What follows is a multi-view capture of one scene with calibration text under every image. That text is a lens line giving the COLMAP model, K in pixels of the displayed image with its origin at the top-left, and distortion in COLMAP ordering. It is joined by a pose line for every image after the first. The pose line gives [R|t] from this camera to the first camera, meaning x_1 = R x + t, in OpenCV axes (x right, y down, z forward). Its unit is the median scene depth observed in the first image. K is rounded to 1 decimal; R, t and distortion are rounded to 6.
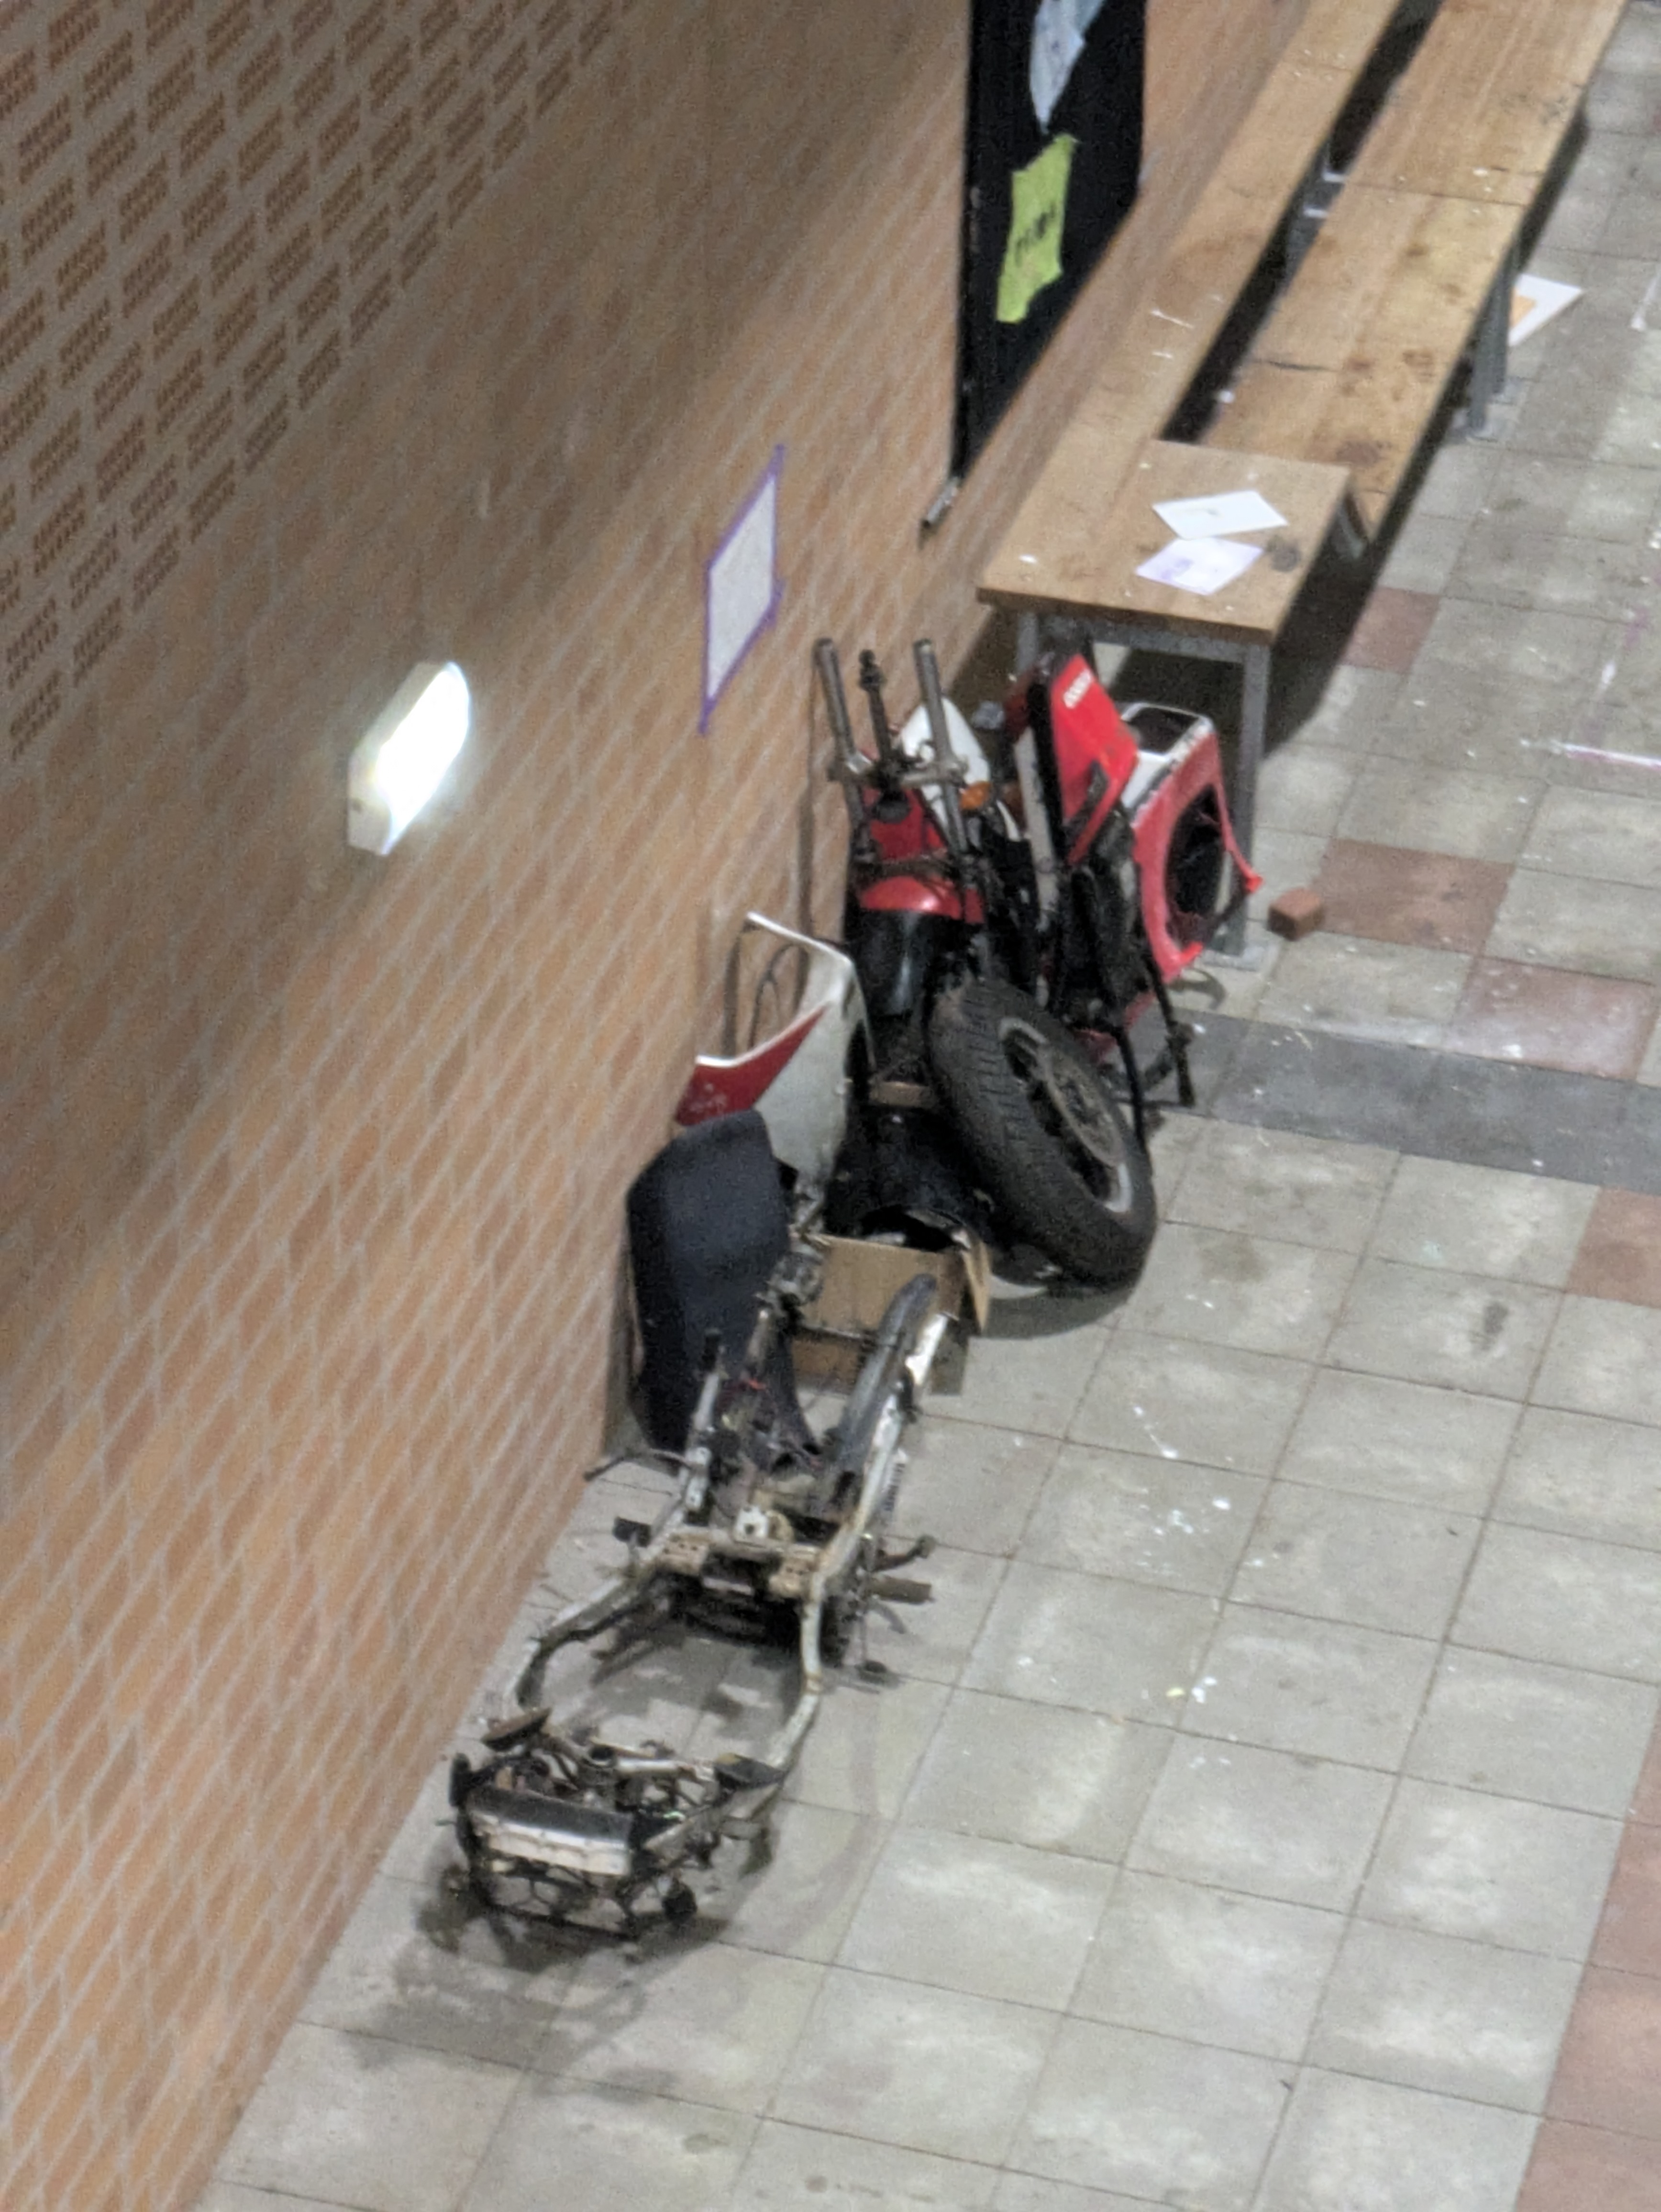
lens RADIAL K [[6692.5, 0, 830.5], [0, 6692.5, 1106.0], [0, 0, 1]] dist [-0.085407, -0.411559]
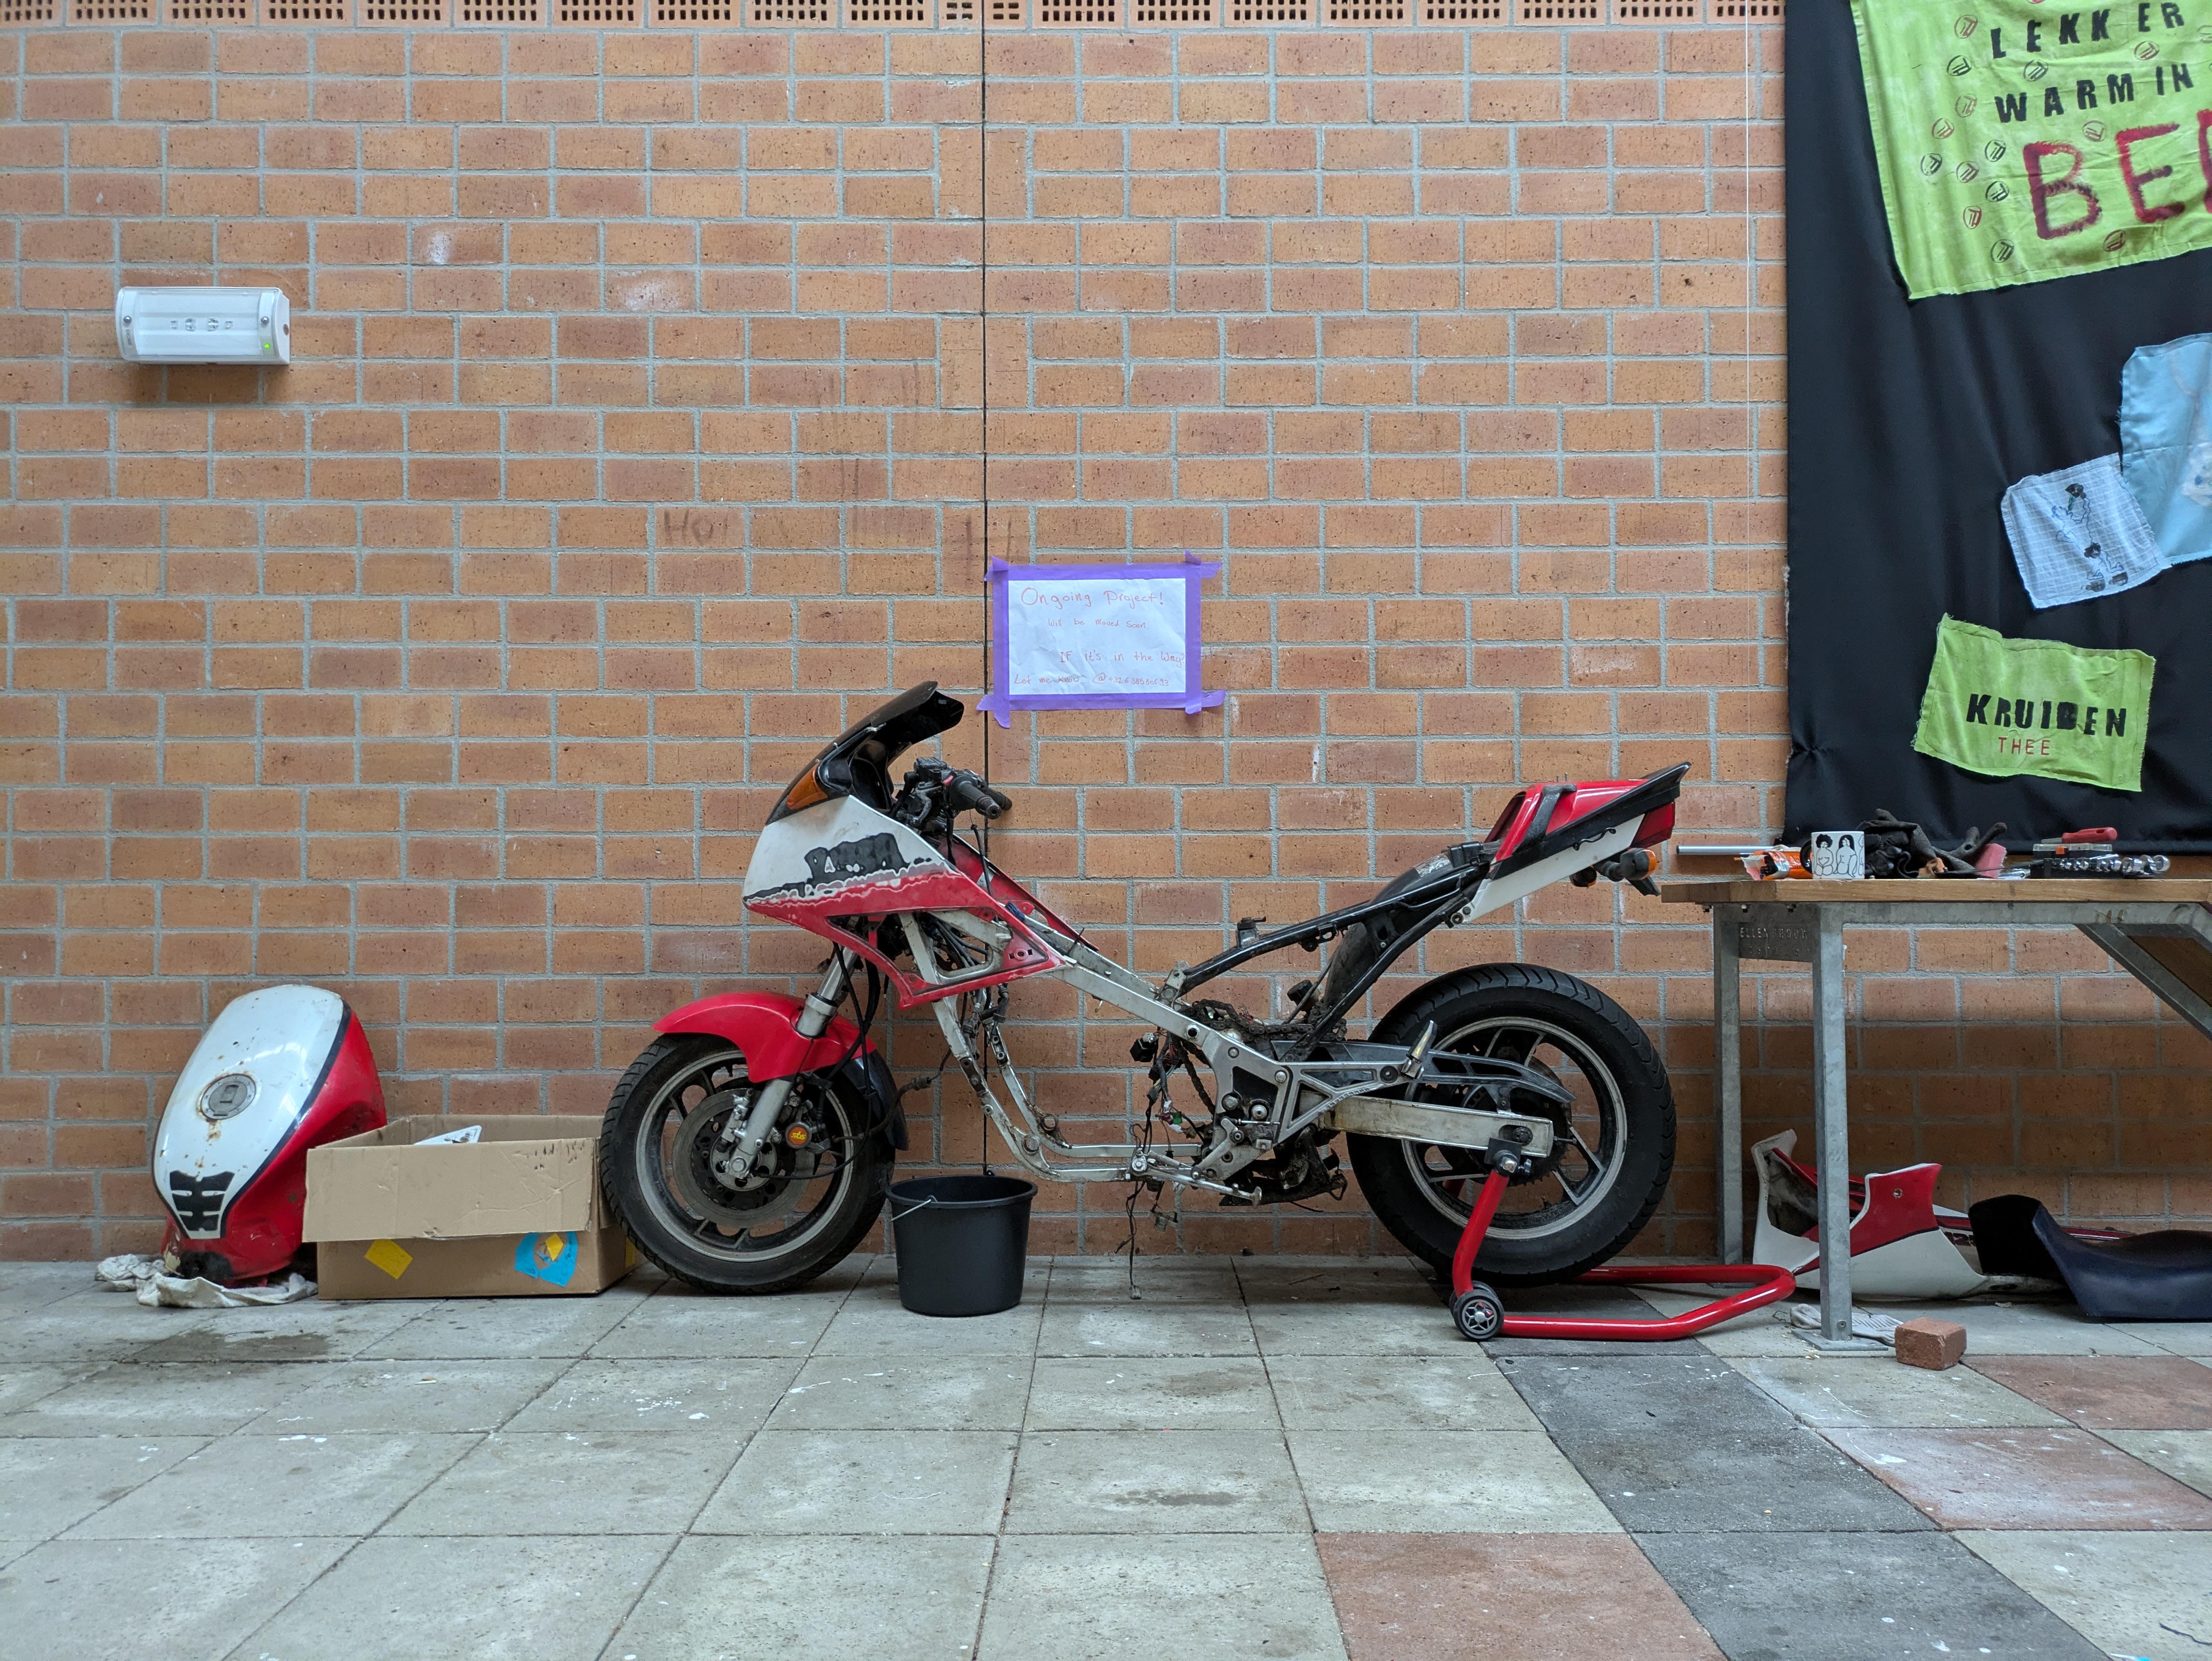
lens RADIAL K [[1665.1, 0, 1106.0], [0, 1665.1, 830.5], [0, 0, 1]] dist [0.061173, -0.051714]
pose [[0.267218, -0.059522, -0.961796, 0.269743], [-0.495470, 0.847566, -0.190110, 0.010519], [0.826501, 0.527342, 0.196993, 0.914910]]
